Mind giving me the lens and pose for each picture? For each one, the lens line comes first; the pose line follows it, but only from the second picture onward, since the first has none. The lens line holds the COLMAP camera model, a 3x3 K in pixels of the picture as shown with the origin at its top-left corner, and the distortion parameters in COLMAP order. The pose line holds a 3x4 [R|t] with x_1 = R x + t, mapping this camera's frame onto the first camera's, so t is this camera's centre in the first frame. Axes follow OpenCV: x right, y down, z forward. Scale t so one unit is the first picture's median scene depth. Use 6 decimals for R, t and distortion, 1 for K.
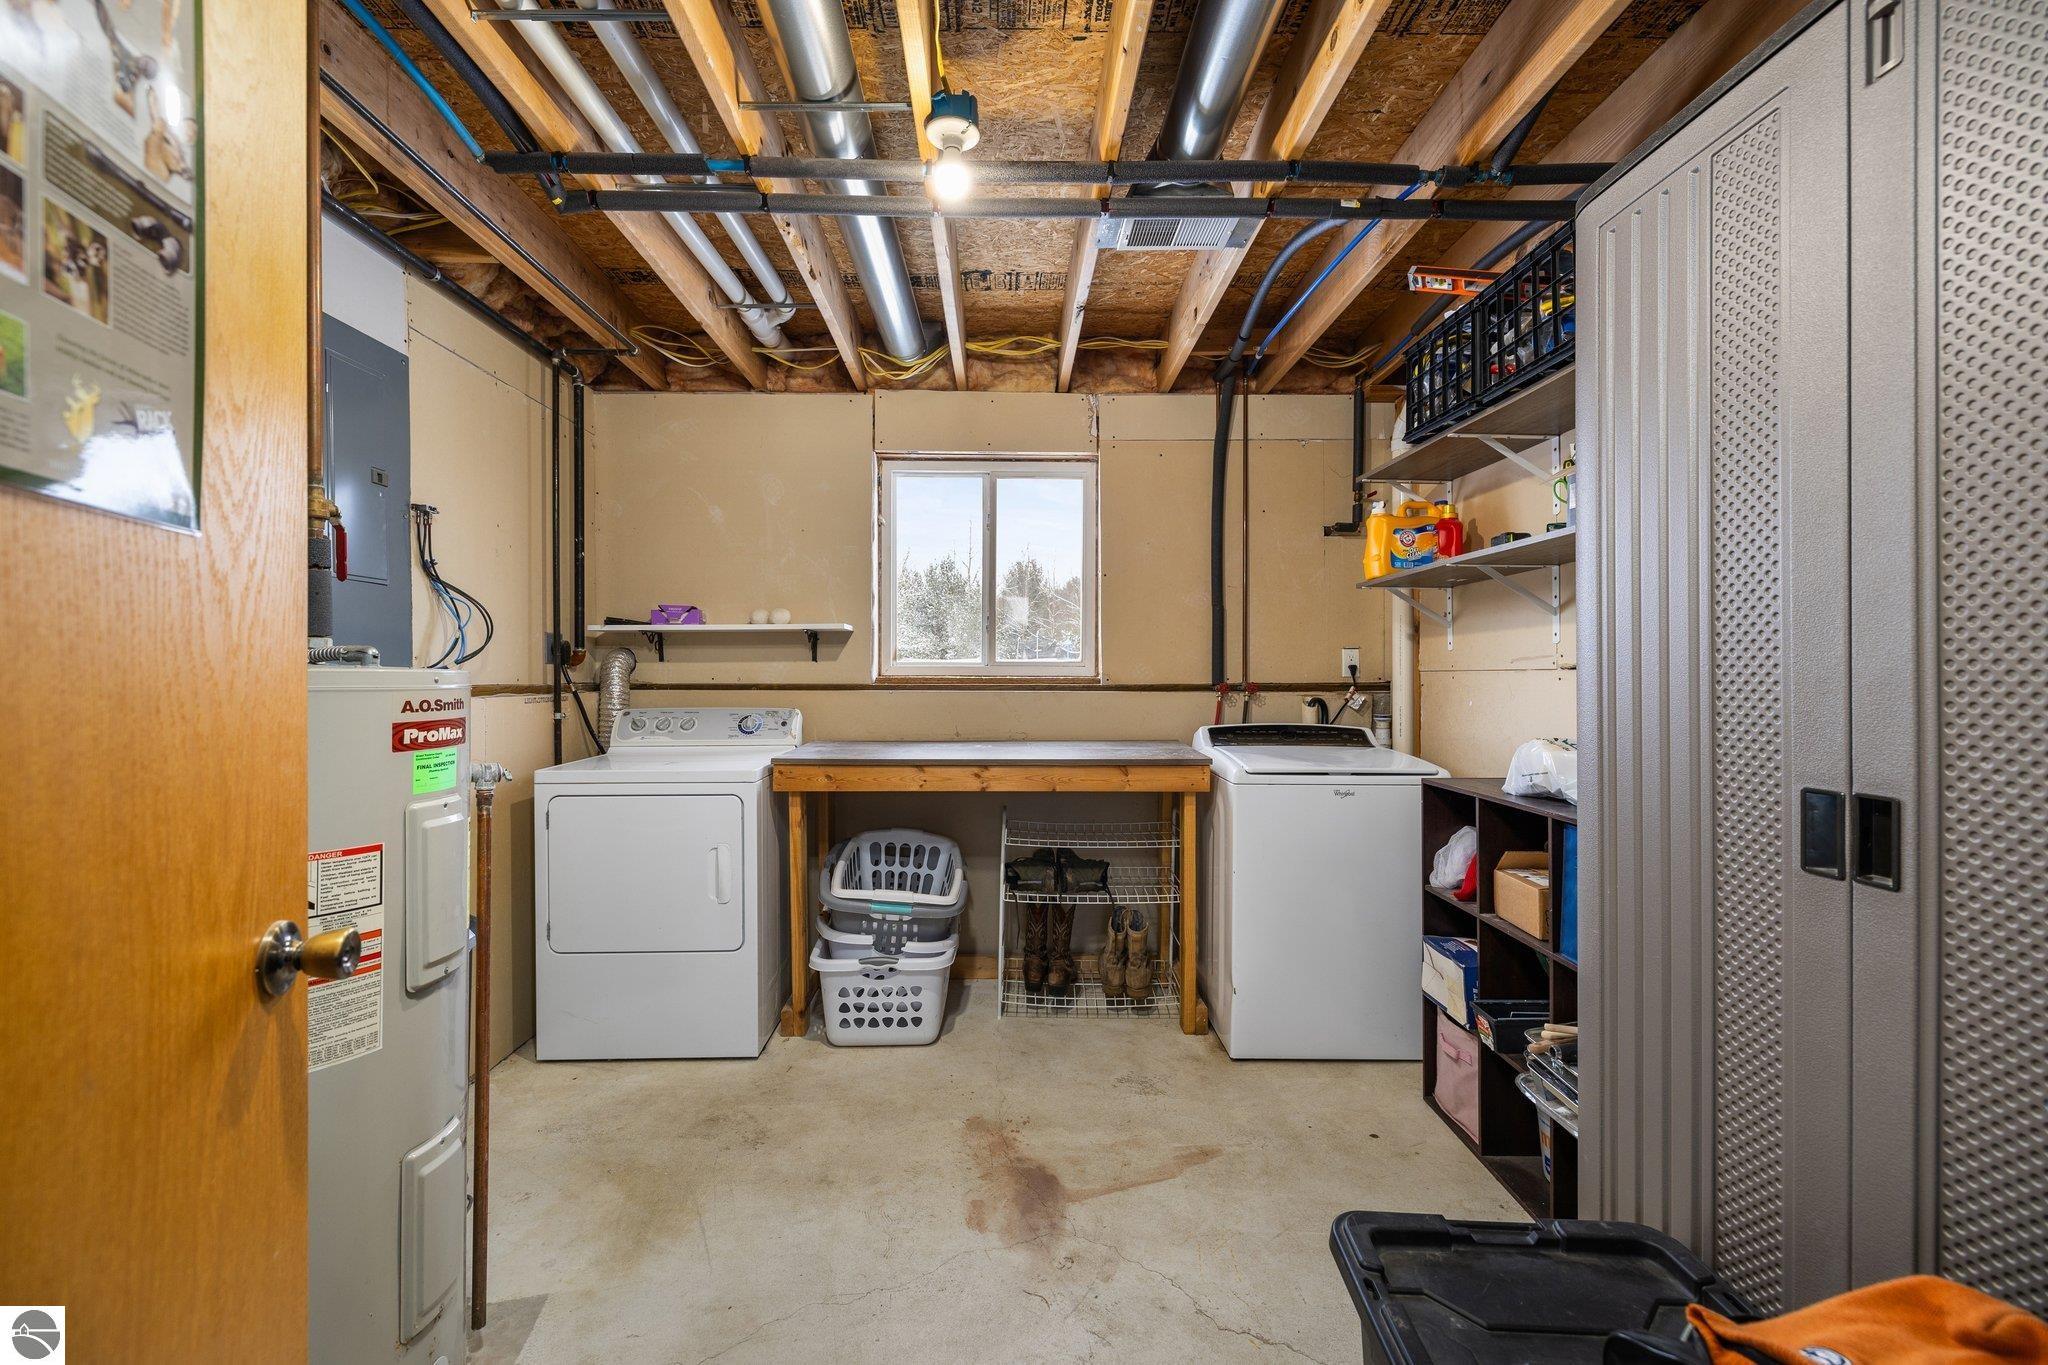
lens RADIAL K [[867.2, 0, 1018.3], [0, 867.2, 673.2], [0, 0, 1]] dist [-0.000610, 0.000387]
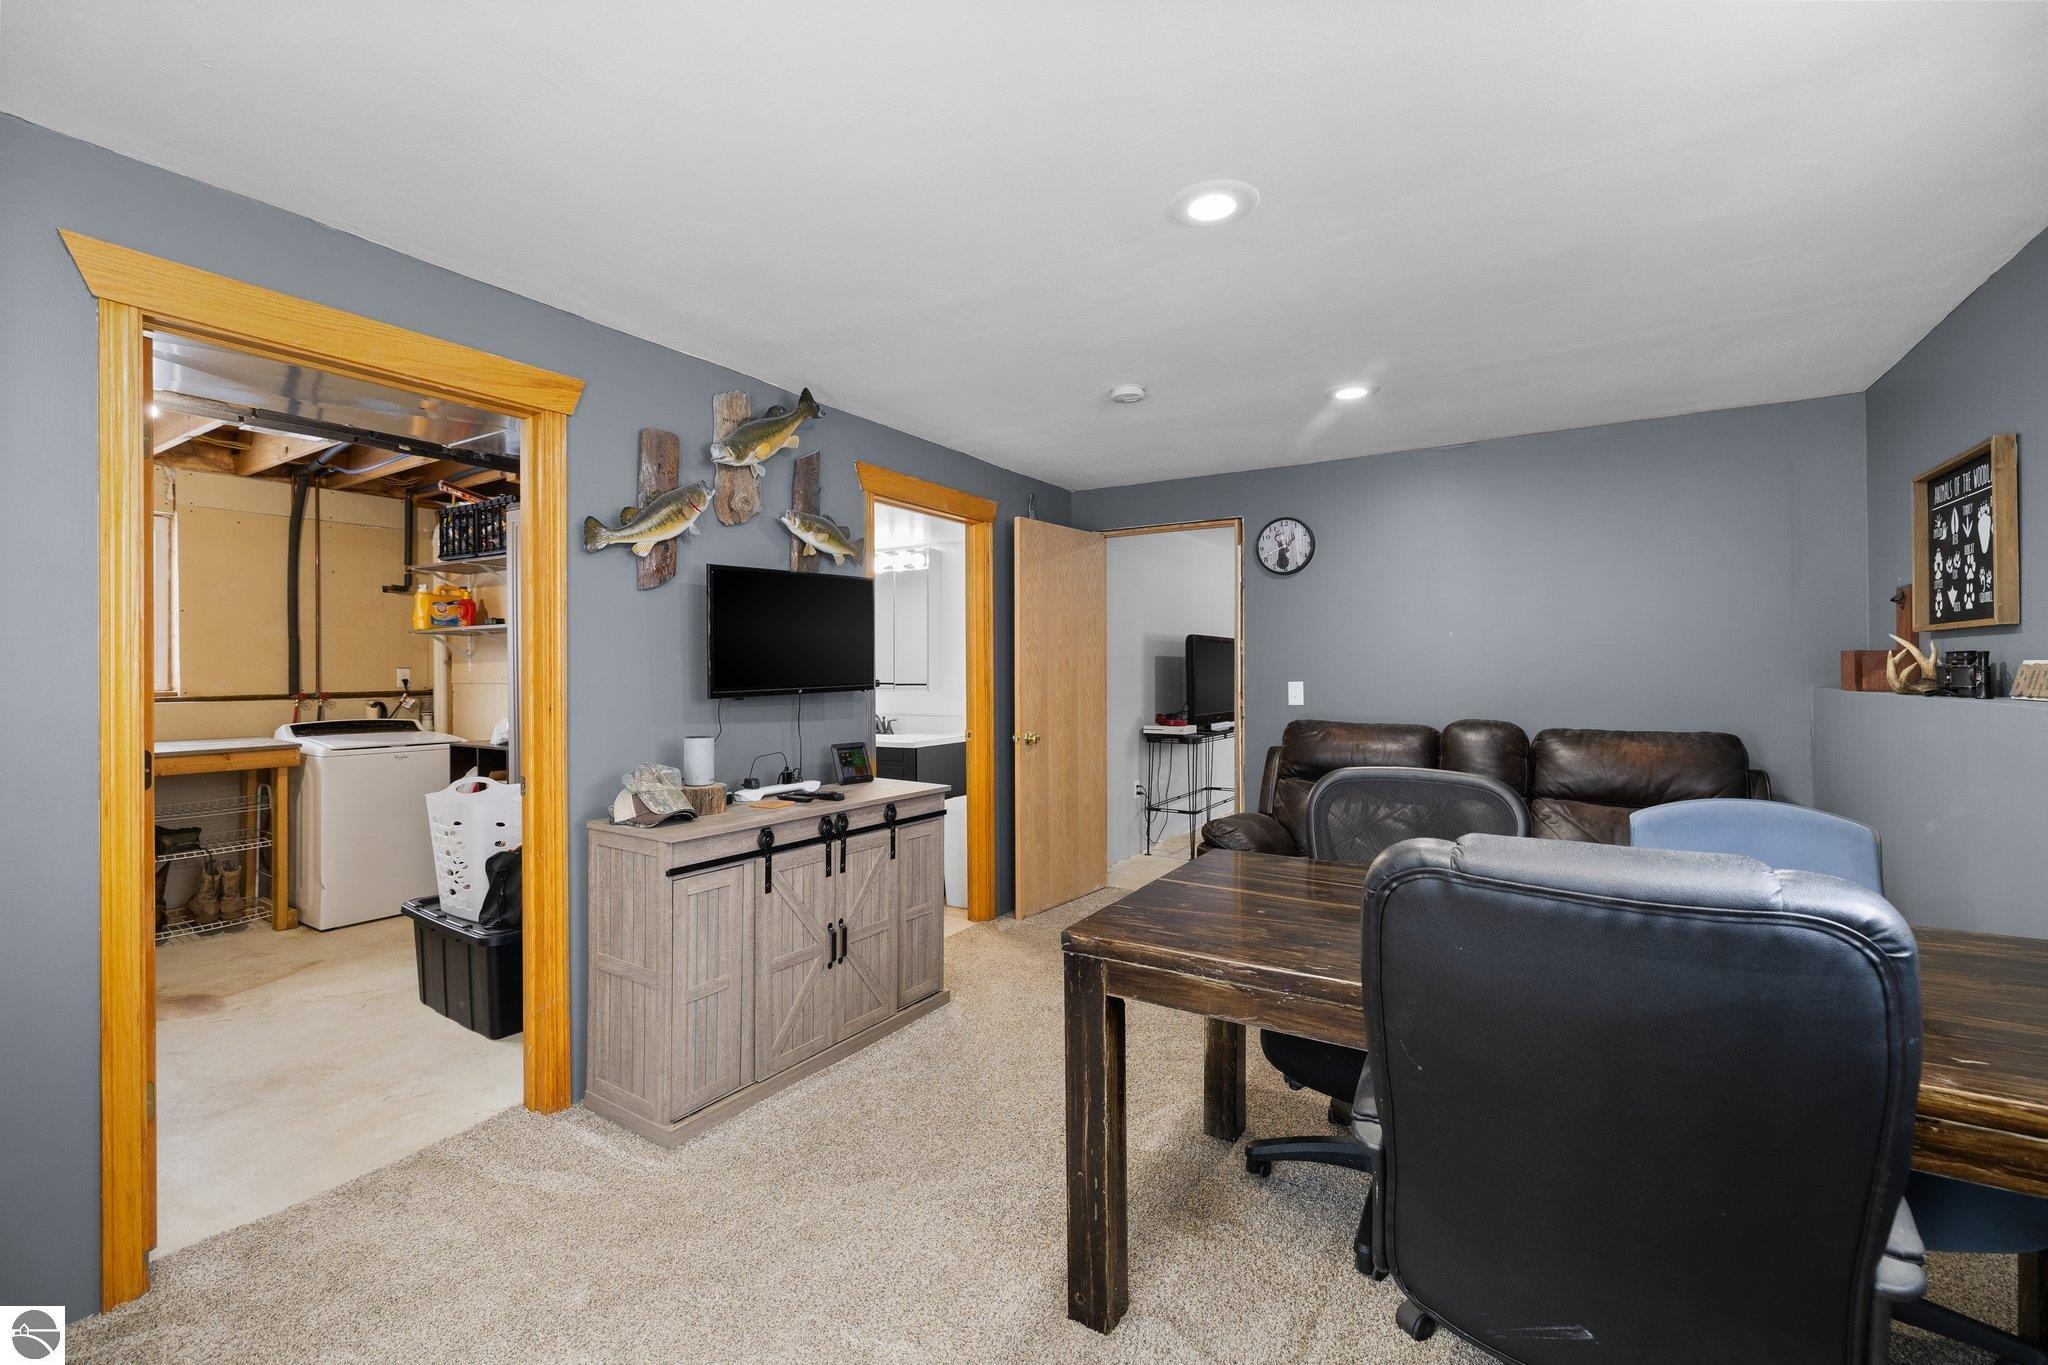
lens RADIAL K [[867.2, 0, 1018.3], [0, 867.2, 673.2], [0, 0, 1]] dist [-0.000610, 0.000387]
pose [[0.549061, -0.005303, 0.835765, -0.326062], [0.003032, 0.999986, 0.004353, -0.025744], [-0.835777, 0.000144, 0.549070, -0.811235]]
